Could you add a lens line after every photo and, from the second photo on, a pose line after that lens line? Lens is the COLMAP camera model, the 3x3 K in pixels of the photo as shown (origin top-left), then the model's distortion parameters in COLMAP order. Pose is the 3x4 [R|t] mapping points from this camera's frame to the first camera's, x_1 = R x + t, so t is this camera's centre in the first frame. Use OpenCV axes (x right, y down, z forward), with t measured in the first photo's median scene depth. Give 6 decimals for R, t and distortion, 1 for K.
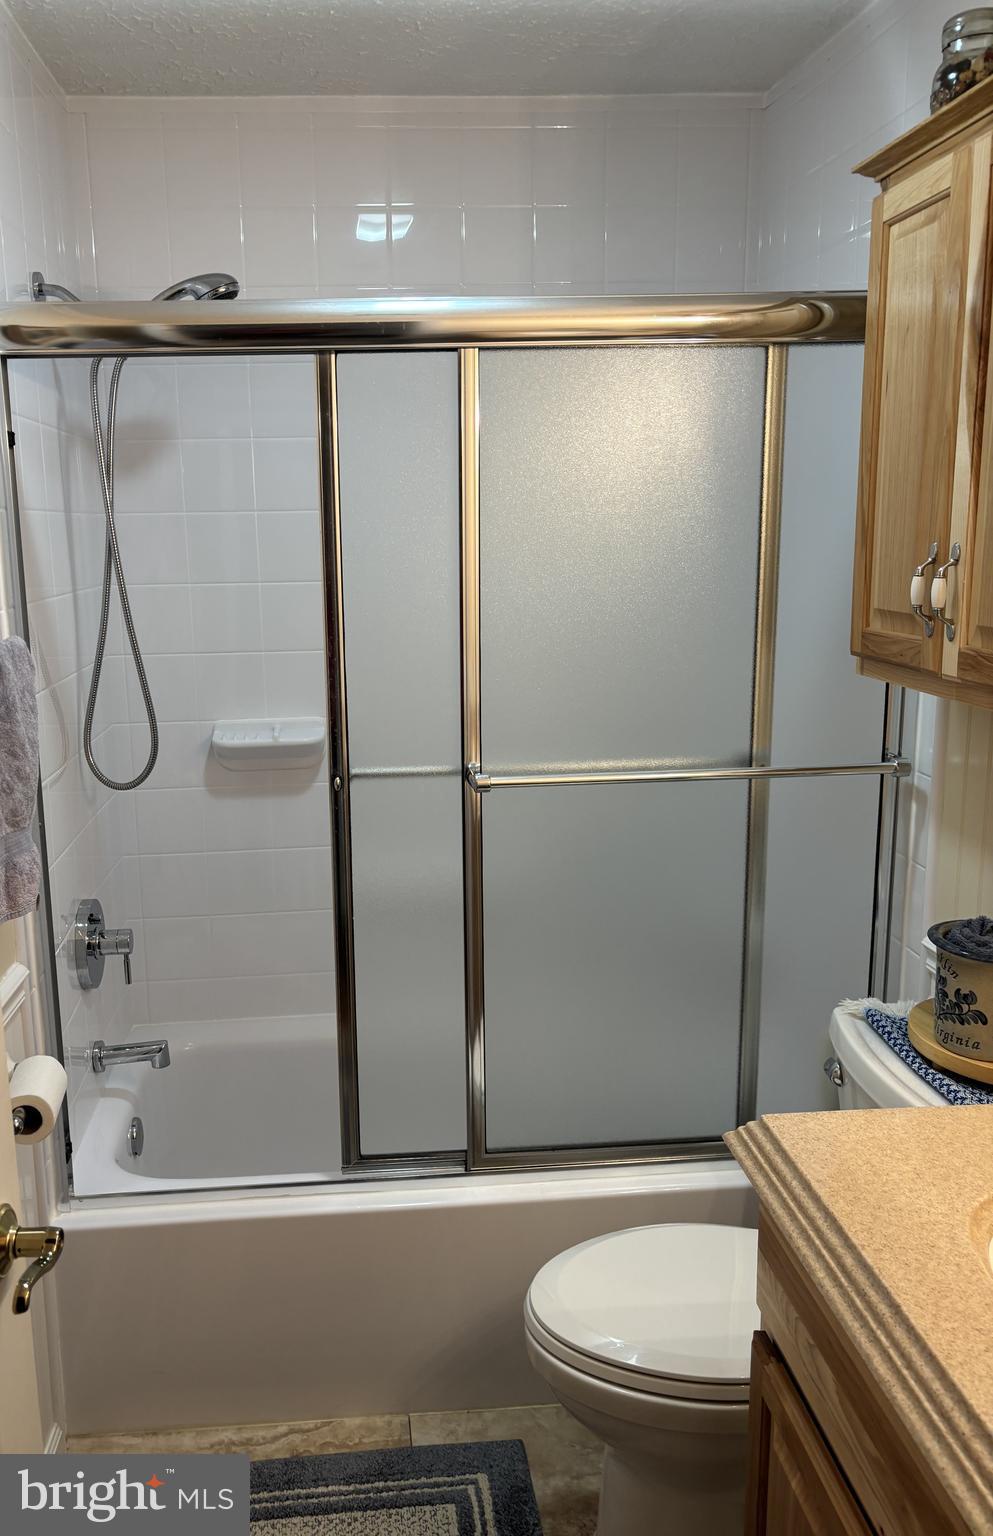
lens RADIAL K [[1146.2, 0, 495.6], [0, 1146.2, 749.6], [0, 0, 1]] dist [0.004668, -0.007573]
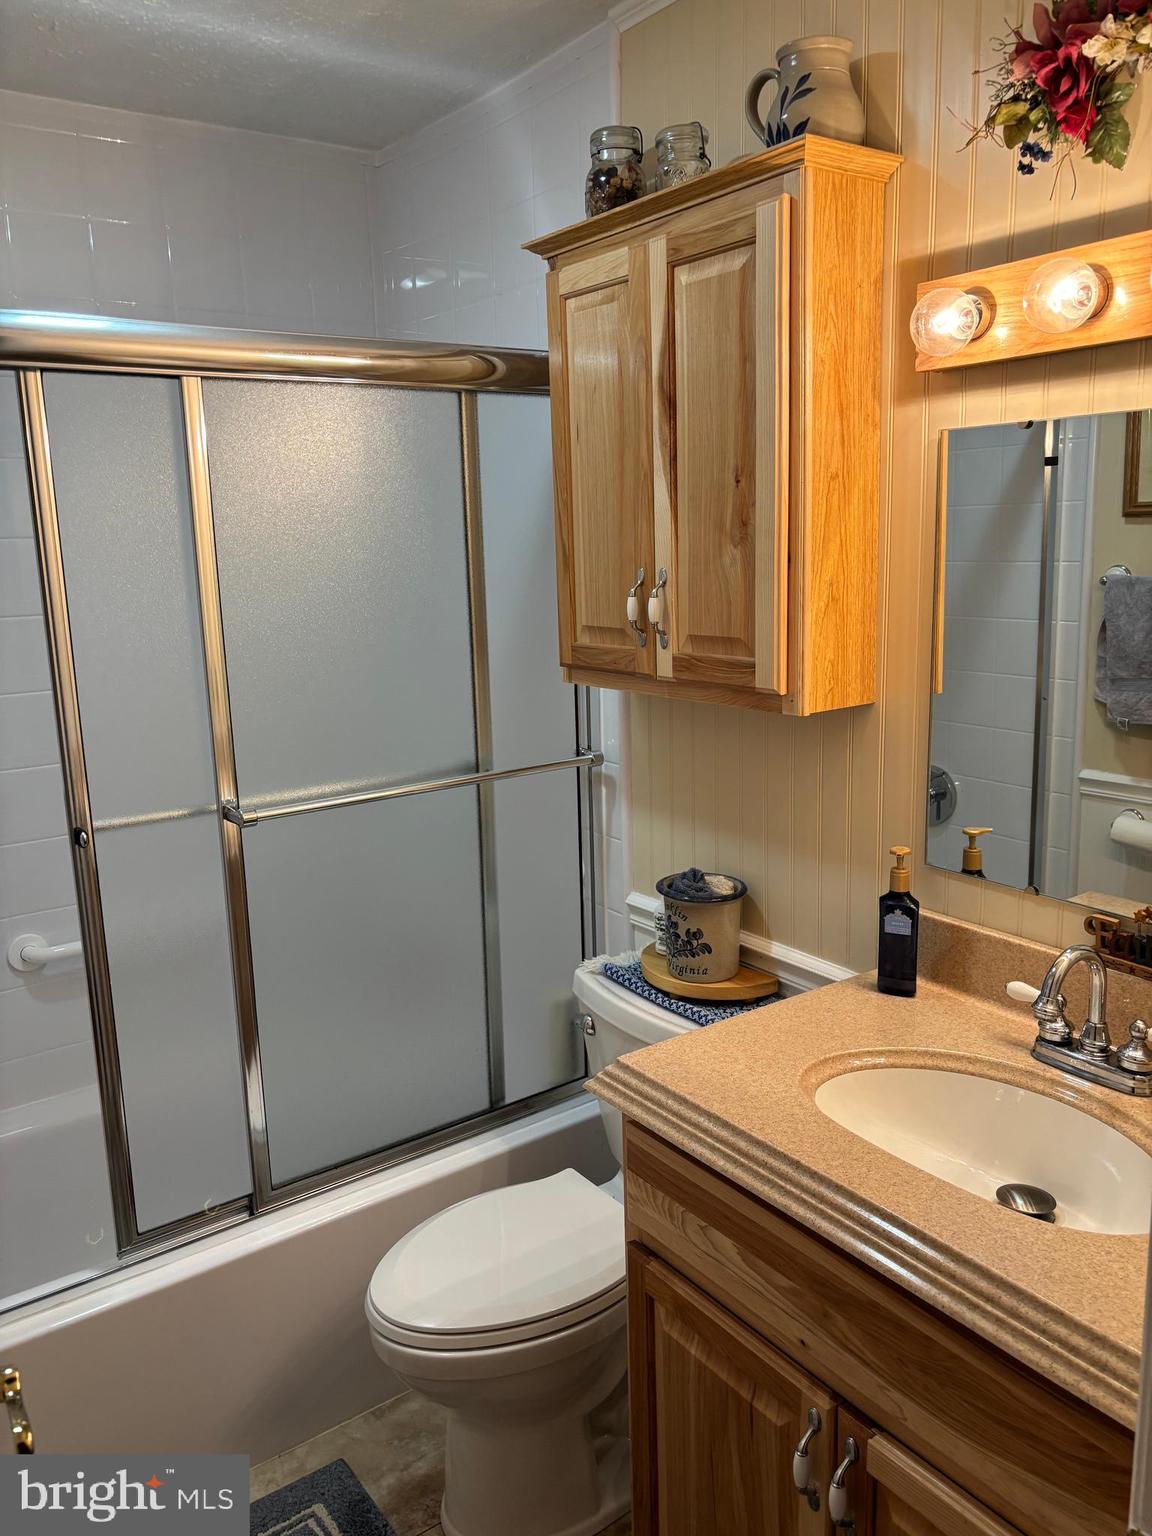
lens RADIAL K [[1128.0, 0, 576.0], [0, 1128.0, 768.0], [0, 0, 1]] dist [0.047570, -0.073664]
pose [[0.848458, -0.109211, 0.517873, -0.291796], [0.111123, 0.993428, 0.027440, -0.009873], [-0.517466, 0.034266, 0.855017, 0.016397]]
